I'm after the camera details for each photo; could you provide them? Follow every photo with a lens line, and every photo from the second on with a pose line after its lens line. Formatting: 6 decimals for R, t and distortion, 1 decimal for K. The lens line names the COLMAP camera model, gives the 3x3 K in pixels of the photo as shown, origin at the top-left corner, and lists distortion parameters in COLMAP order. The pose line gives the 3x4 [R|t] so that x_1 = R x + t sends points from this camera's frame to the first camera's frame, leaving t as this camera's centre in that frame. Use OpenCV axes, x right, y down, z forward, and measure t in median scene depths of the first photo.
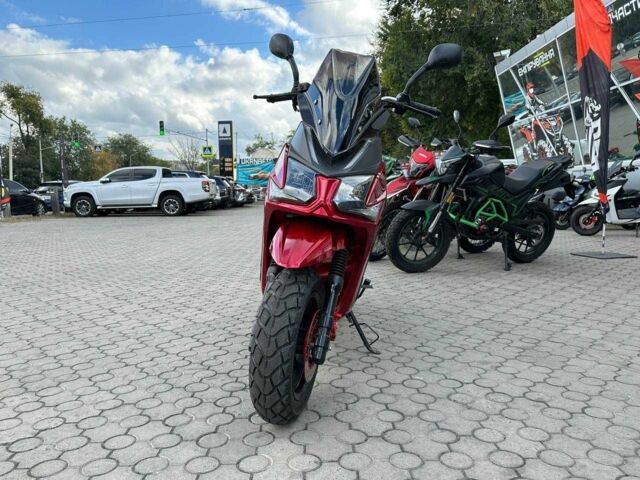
lens RADIAL K [[504.7, 0, 320.0], [0, 504.7, 240.0], [0, 0, 1]] dist [0.120552, -0.207445]
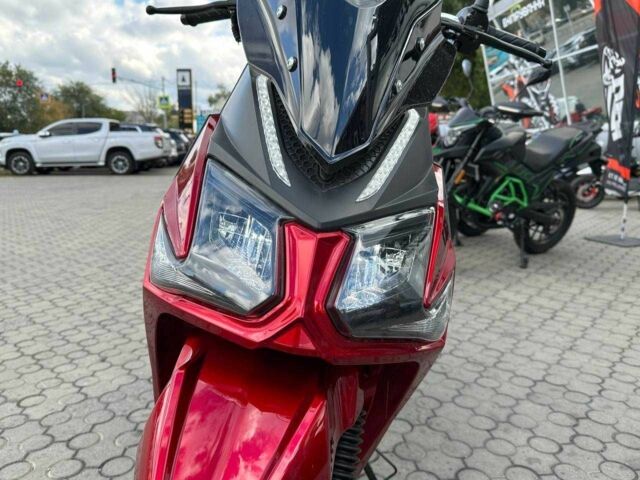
lens RADIAL K [[498.8, 0, 320.4], [0, 498.8, 230.7], [0, 0, 1]] dist [0.004411, -0.005310]
pose [[0.997548, -0.000406, 0.069984, -0.000841], [-0.005090, 0.996914, 0.078334, -0.023638], [-0.069800, -0.078498, 0.994468, 0.105874]]
